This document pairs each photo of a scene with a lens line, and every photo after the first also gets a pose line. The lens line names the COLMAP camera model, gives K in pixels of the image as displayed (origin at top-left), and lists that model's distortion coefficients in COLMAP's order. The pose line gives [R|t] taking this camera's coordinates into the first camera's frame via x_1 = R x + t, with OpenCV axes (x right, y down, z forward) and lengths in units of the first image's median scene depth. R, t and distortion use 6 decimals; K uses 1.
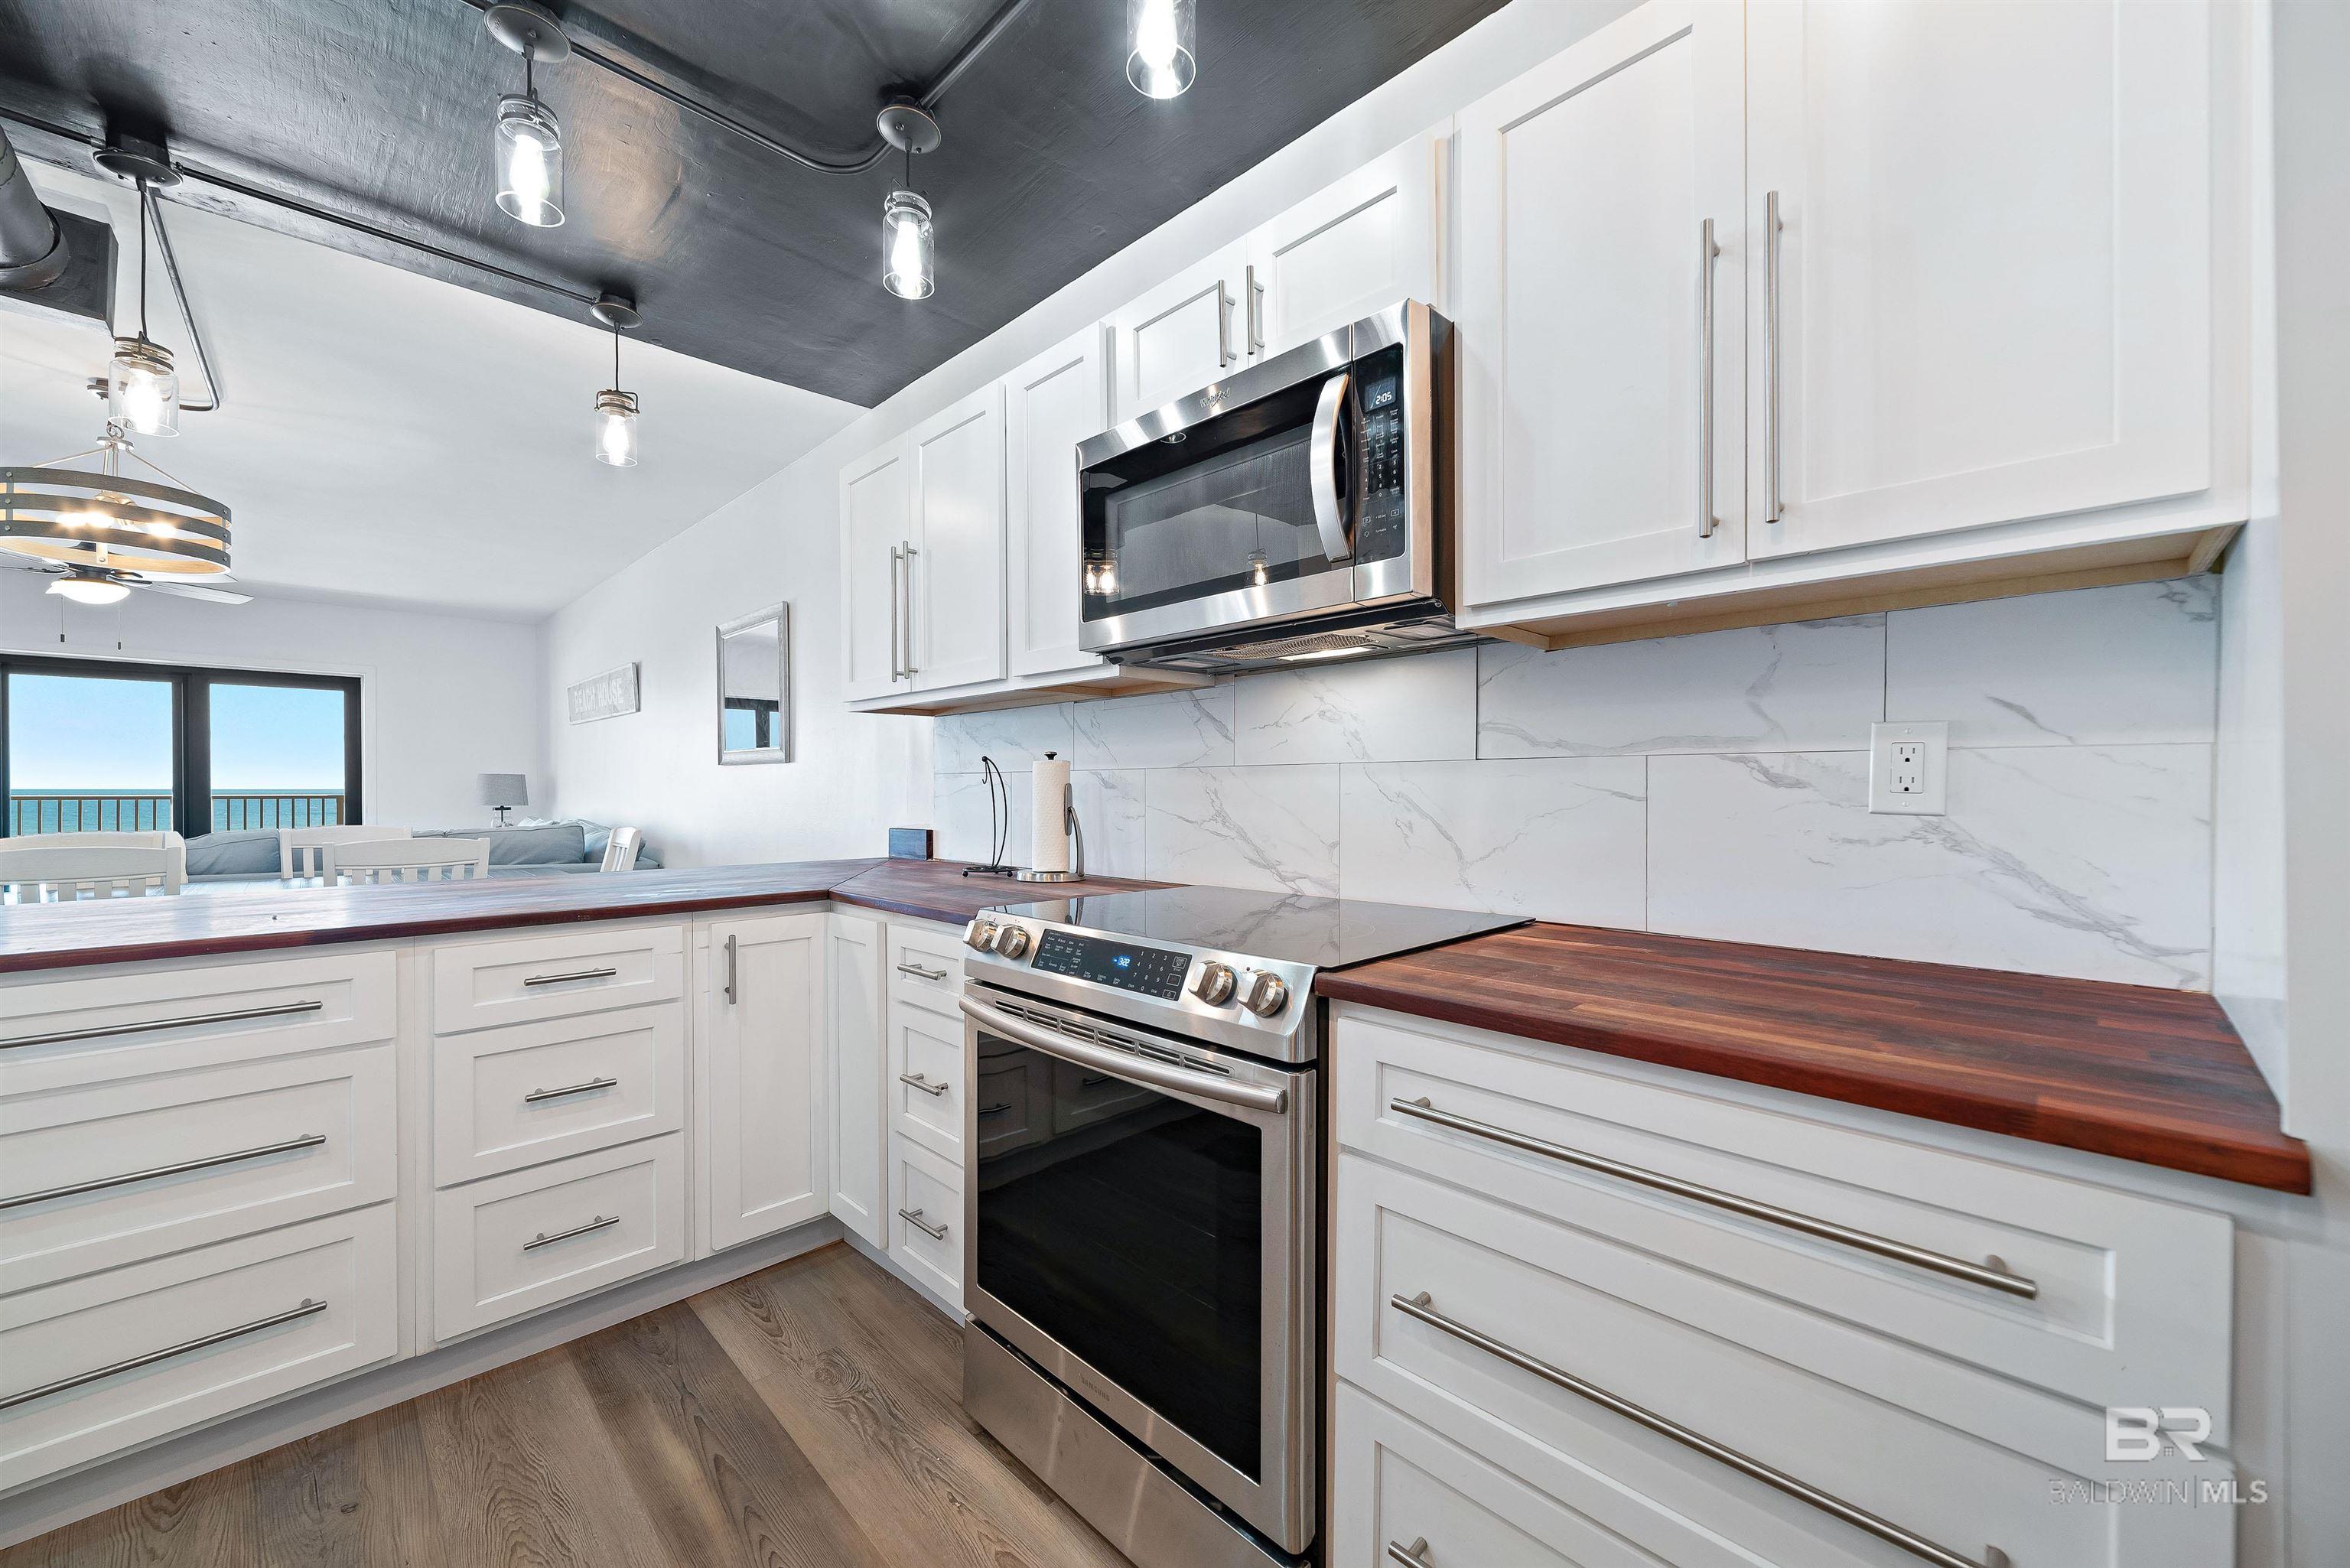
lens RADIAL K [[897.7, 0, 1180.8], [0, 897.7, 796.9], [0, 0, 1]] dist [-0.001051, -0.000046]
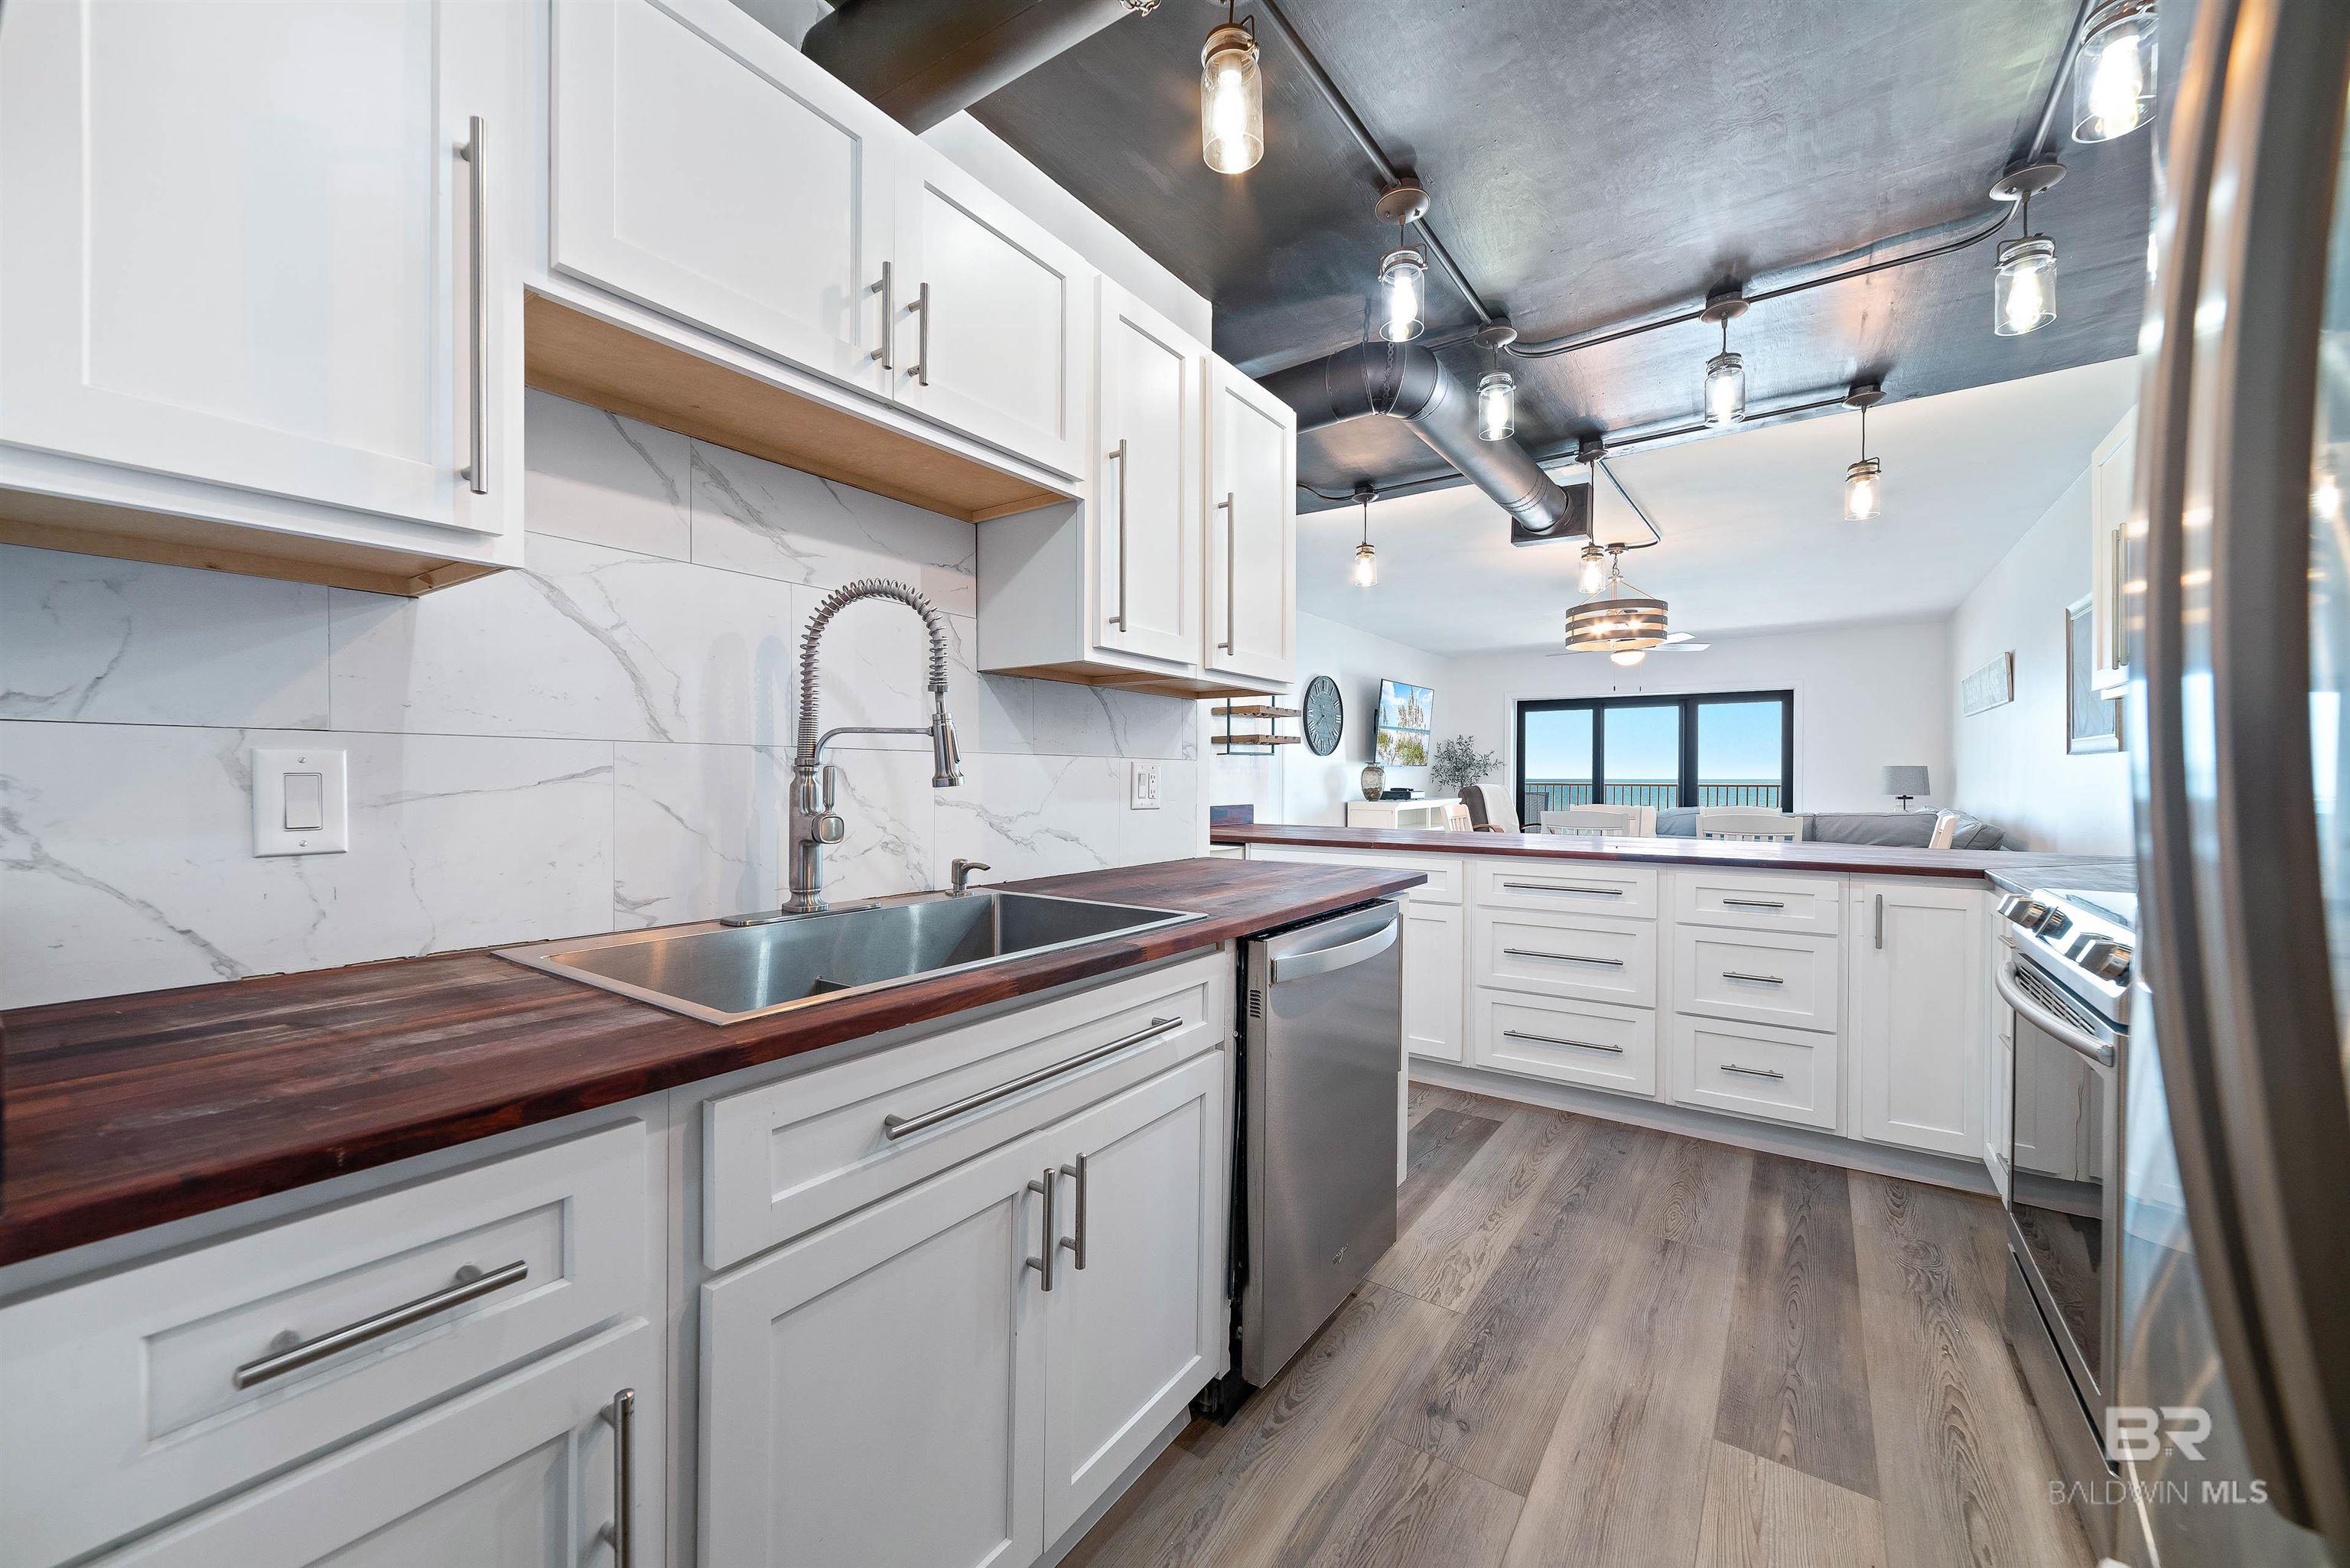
lens RADIAL K [[895.0, 0, 1175.0], [0, 895.0, 784.0], [0, 0, 1]] dist [-0.000781, 0.000072]
pose [[0.173262, 0.006509, -0.984854, 0.383981], [-0.009780, 0.999940, 0.004888, 0.000331], [0.984827, 0.008785, 0.173316, -0.137374]]
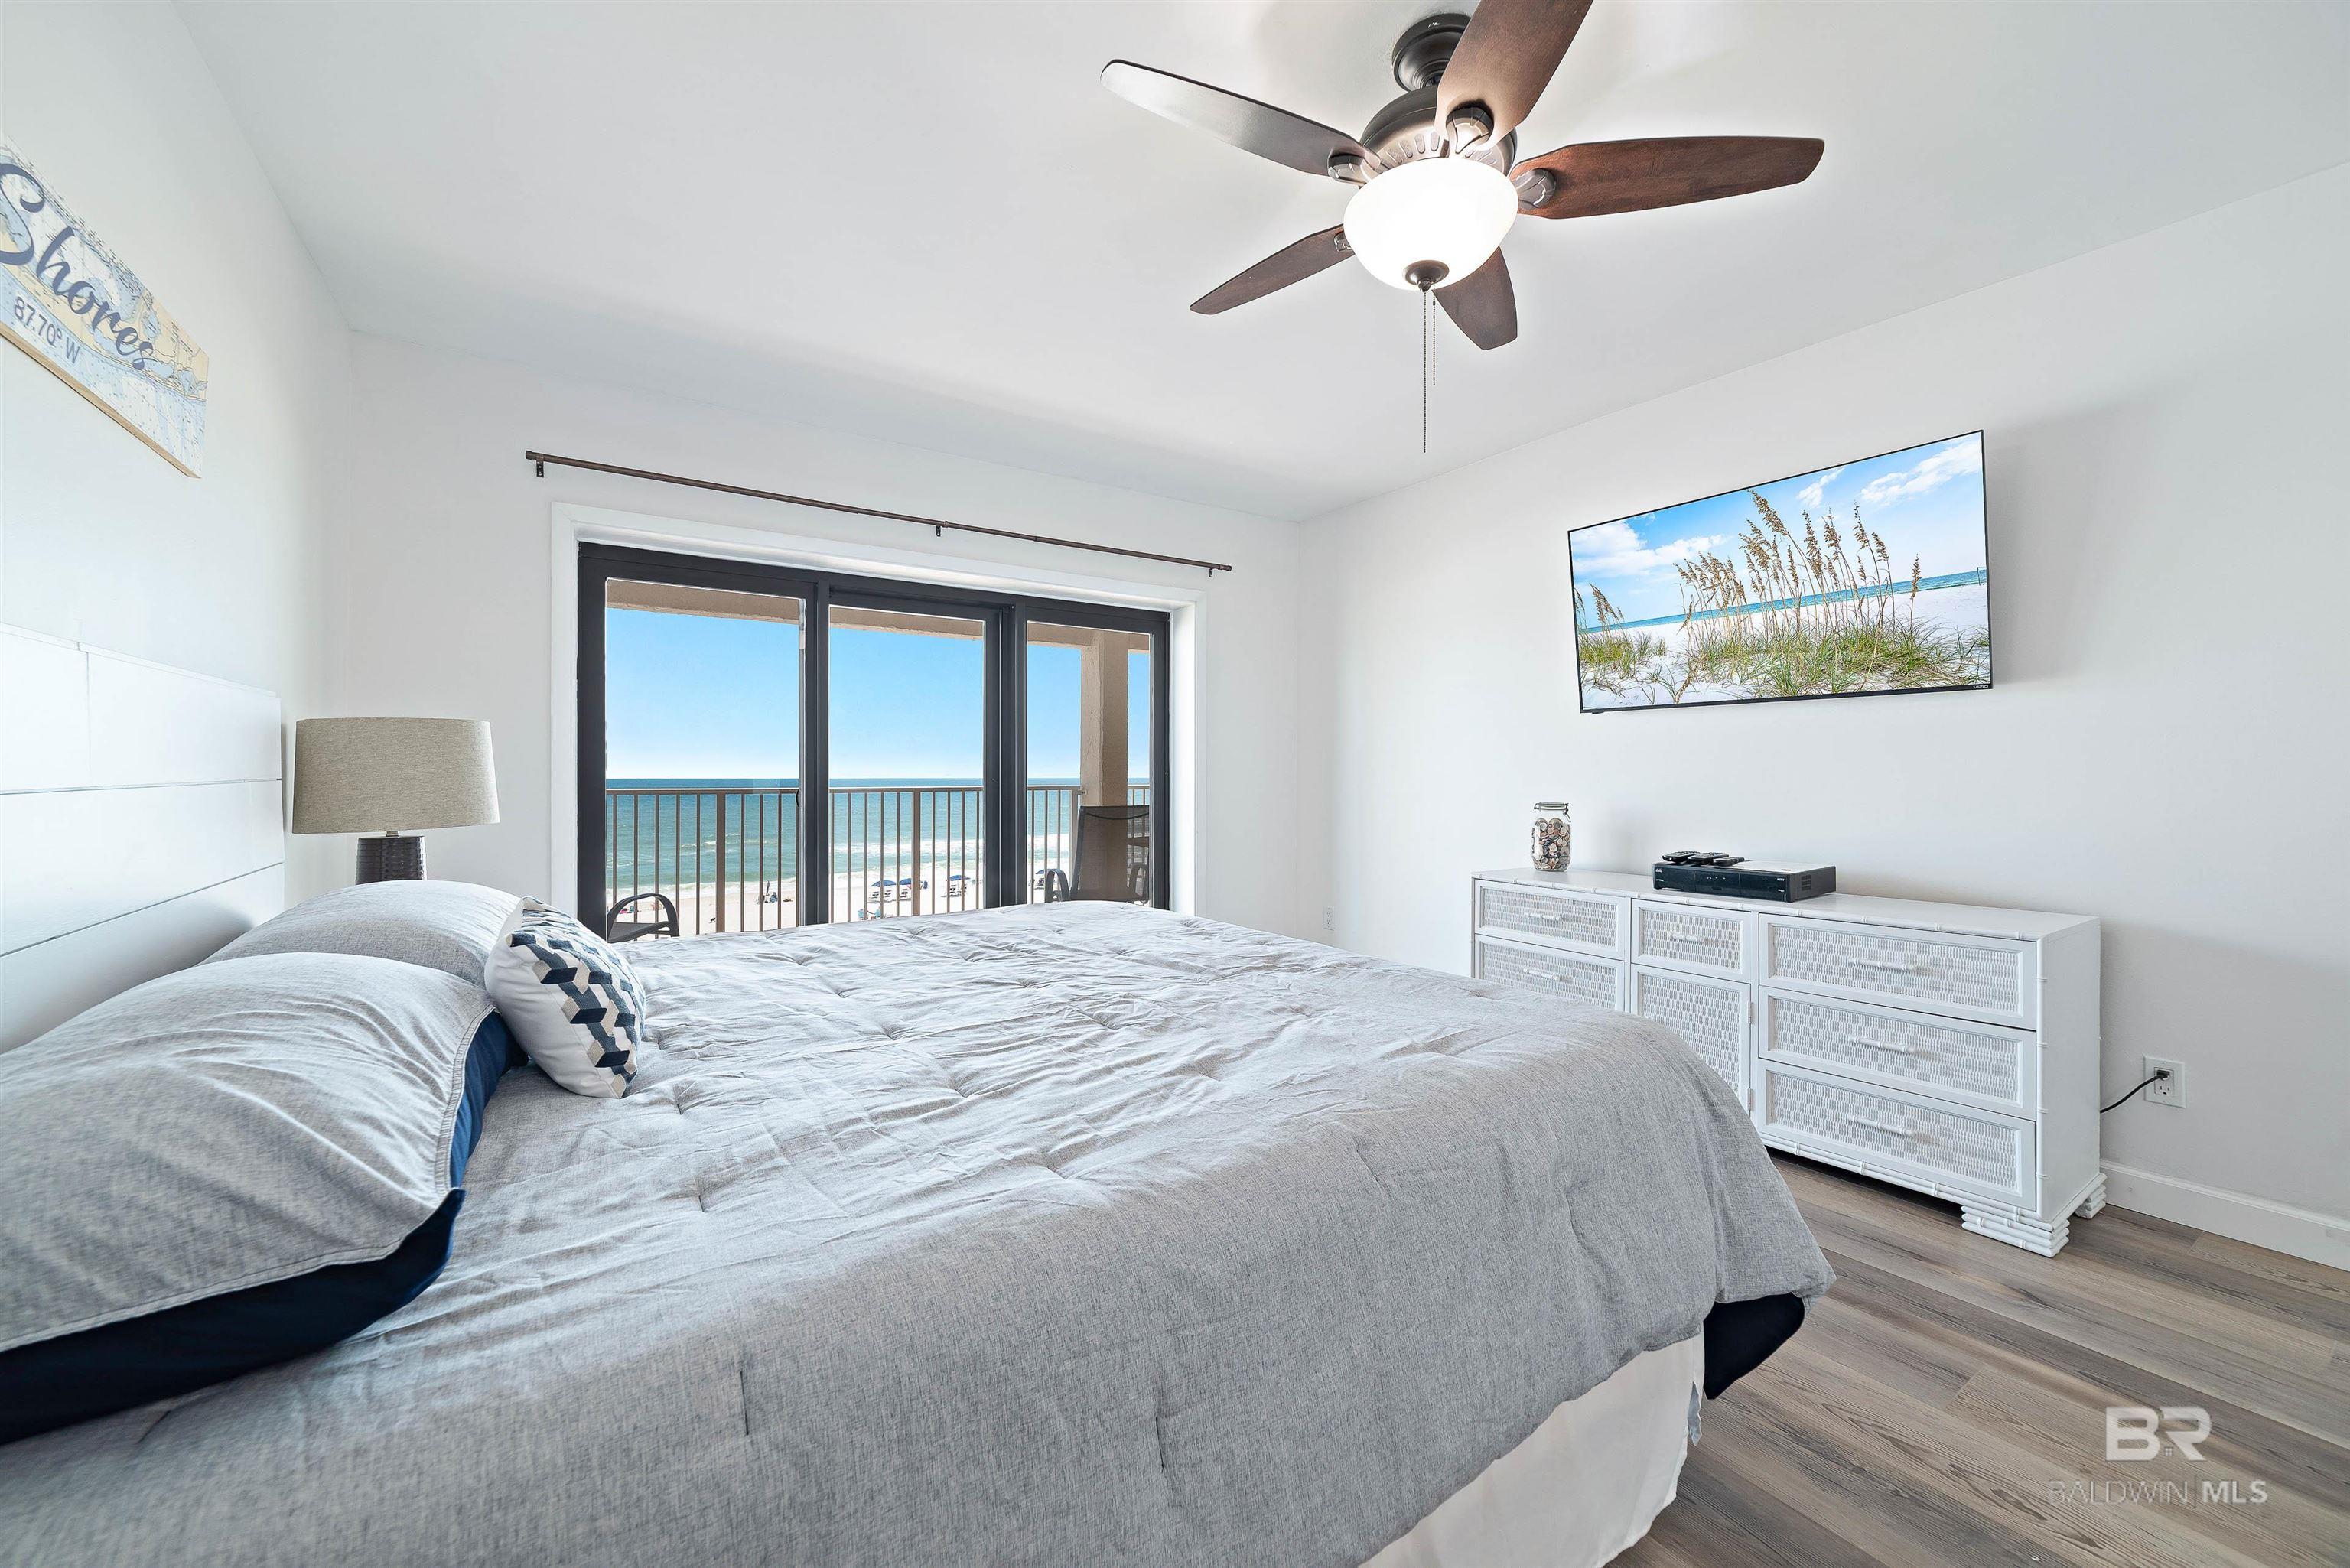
lens RADIAL K [[895.0, 0, 1175.0], [0, 895.0, 784.0], [0, 0, 1]] dist [-0.000781, 0.000072]
pose [[-0.975089, 0.020007, 0.220910, -2.025138], [0.033795, 0.997697, 0.058813, -0.040494], [-0.219224, 0.064814, -0.973519, 2.524149]]
